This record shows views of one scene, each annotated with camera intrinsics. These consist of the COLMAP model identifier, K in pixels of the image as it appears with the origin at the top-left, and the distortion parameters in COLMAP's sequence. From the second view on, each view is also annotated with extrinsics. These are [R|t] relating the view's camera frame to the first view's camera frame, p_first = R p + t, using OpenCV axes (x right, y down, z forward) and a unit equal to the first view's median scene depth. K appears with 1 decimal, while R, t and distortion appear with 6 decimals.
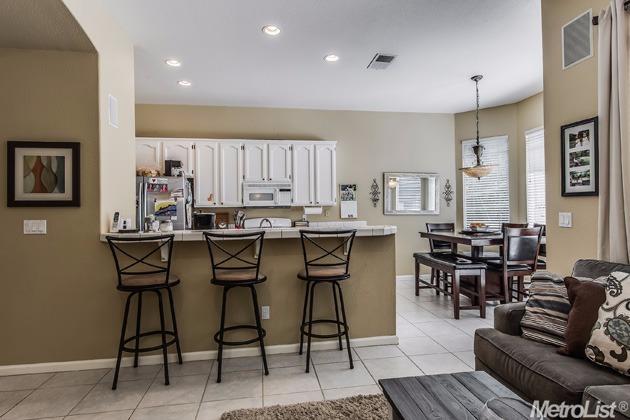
lens RADIAL K [[312.6, 0, 313.1], [0, 312.6, 214.4], [0, 0, 1]] dist [0.000298, 0.000052]
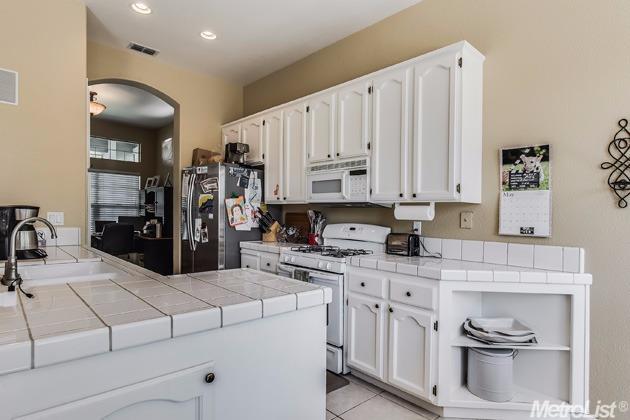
lens RADIAL K [[312.6, 0, 313.1], [0, 312.6, 214.4], [0, 0, 1]] dist [0.000298, 0.000052]
pose [[0.620756, 0.033975, -0.783267, 0.277051], [-0.032535, 0.999316, 0.017562, -0.013247], [0.783329, 0.014582, 0.621437, 0.613841]]
